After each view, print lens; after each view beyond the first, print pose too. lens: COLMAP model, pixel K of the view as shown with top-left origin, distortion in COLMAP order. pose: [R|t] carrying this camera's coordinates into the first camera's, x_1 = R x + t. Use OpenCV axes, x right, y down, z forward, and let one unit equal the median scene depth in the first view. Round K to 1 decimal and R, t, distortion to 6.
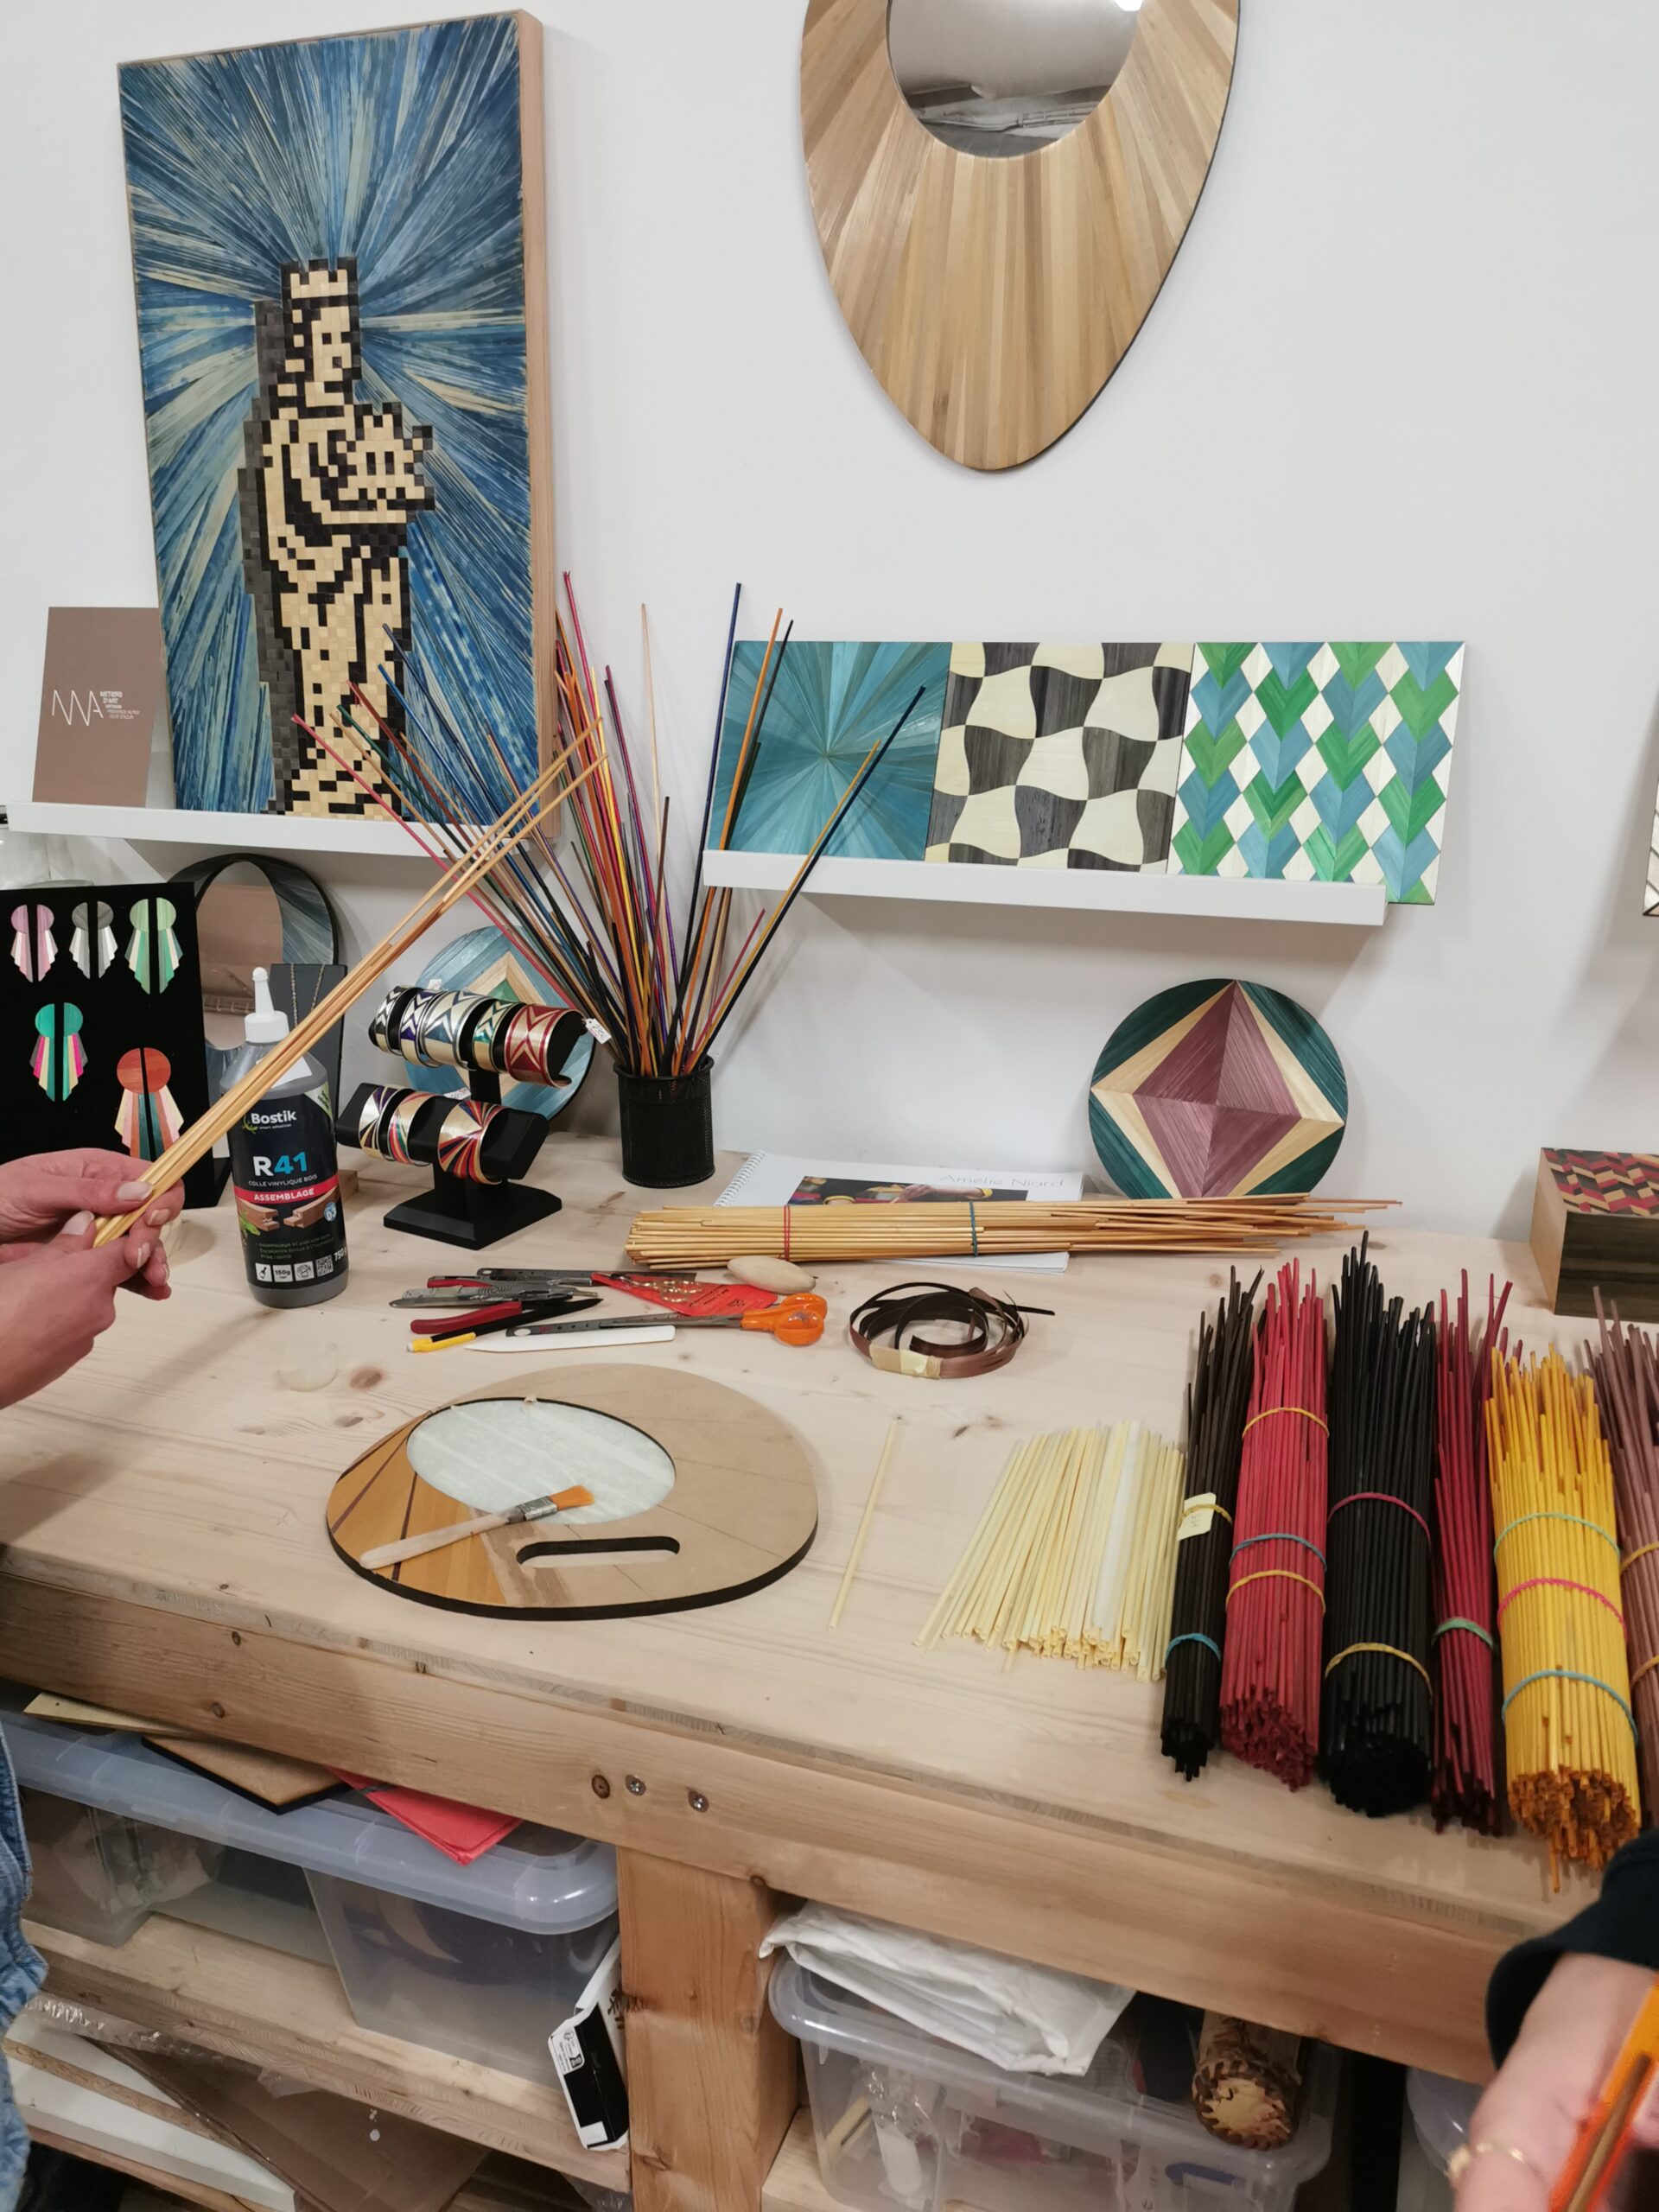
lens RADIAL K [[1710.7, 0, 818.3], [0, 1710.7, 1115.0], [0, 0, 1]] dist [0.045259, -0.040884]
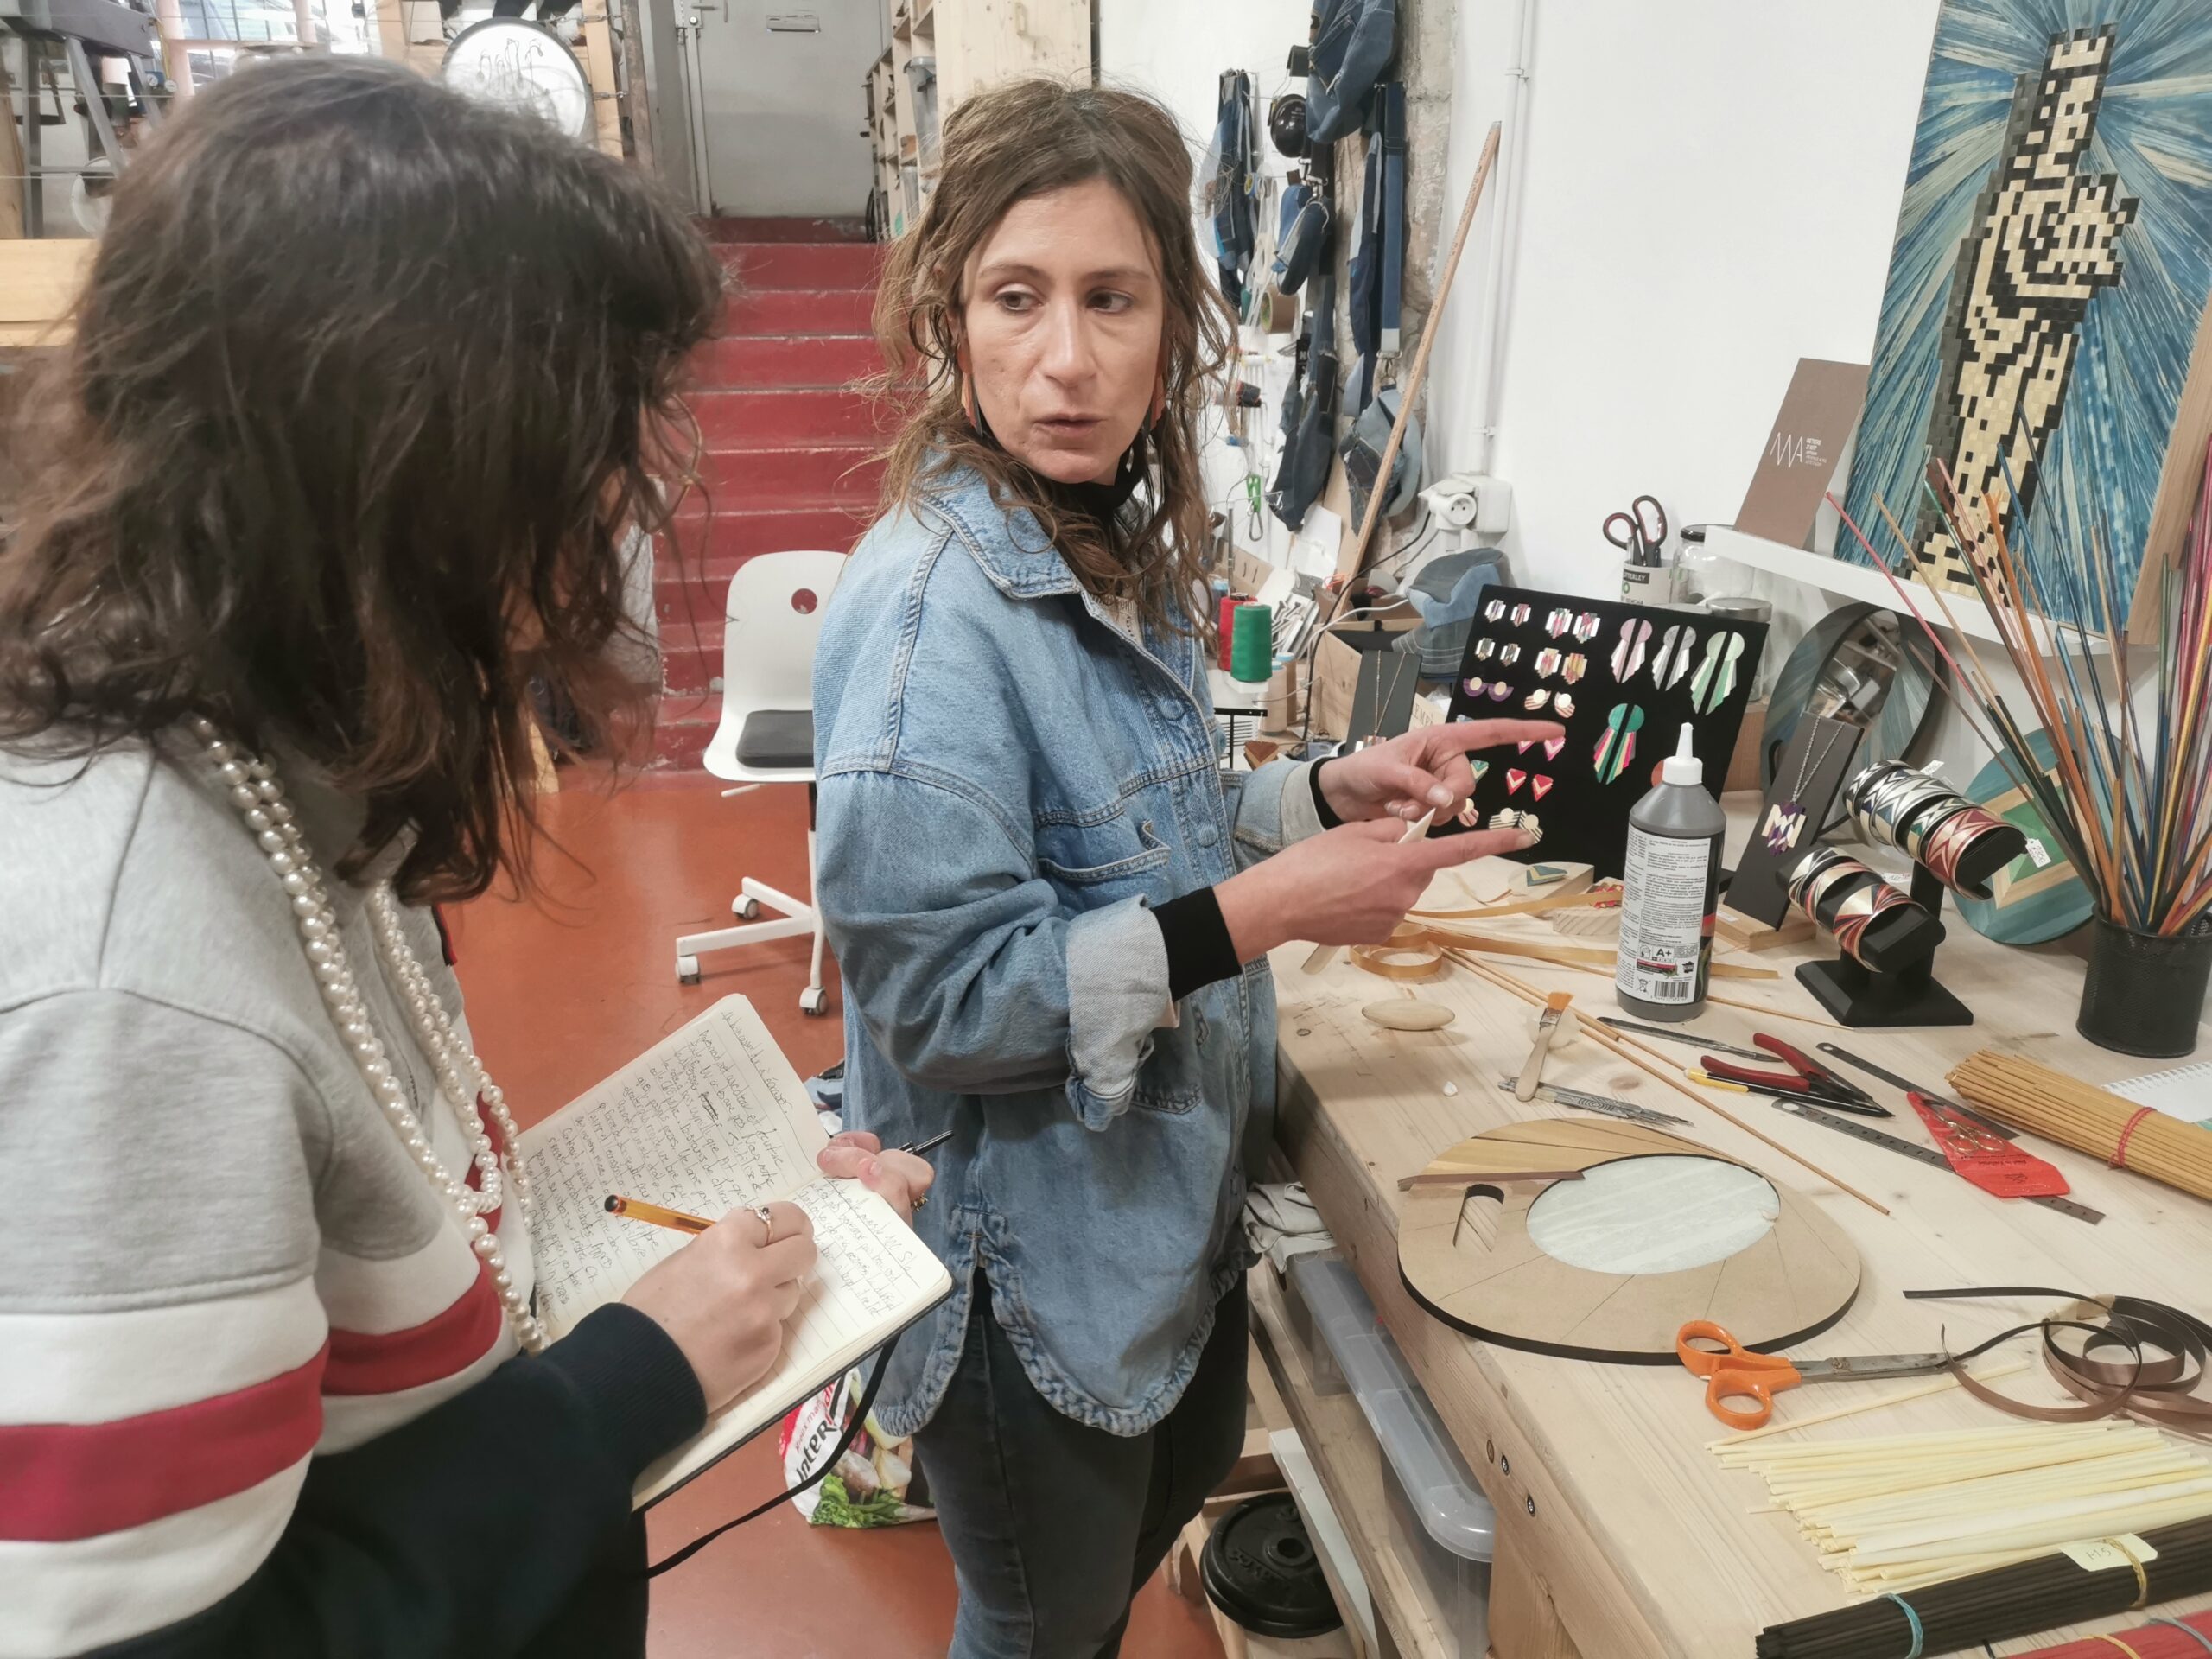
lens RADIAL K [[1710.7, 0, 1104.3], [0, 1710.7, 836.5], [0, 0, 1]] dist [0.045259, -0.040884]
pose [[0.536845, 0.280650, -0.795634, 0.322818], [-0.255776, 0.952808, 0.163509, -0.077775], [0.803975, 0.115725, 0.583294, 0.034241]]
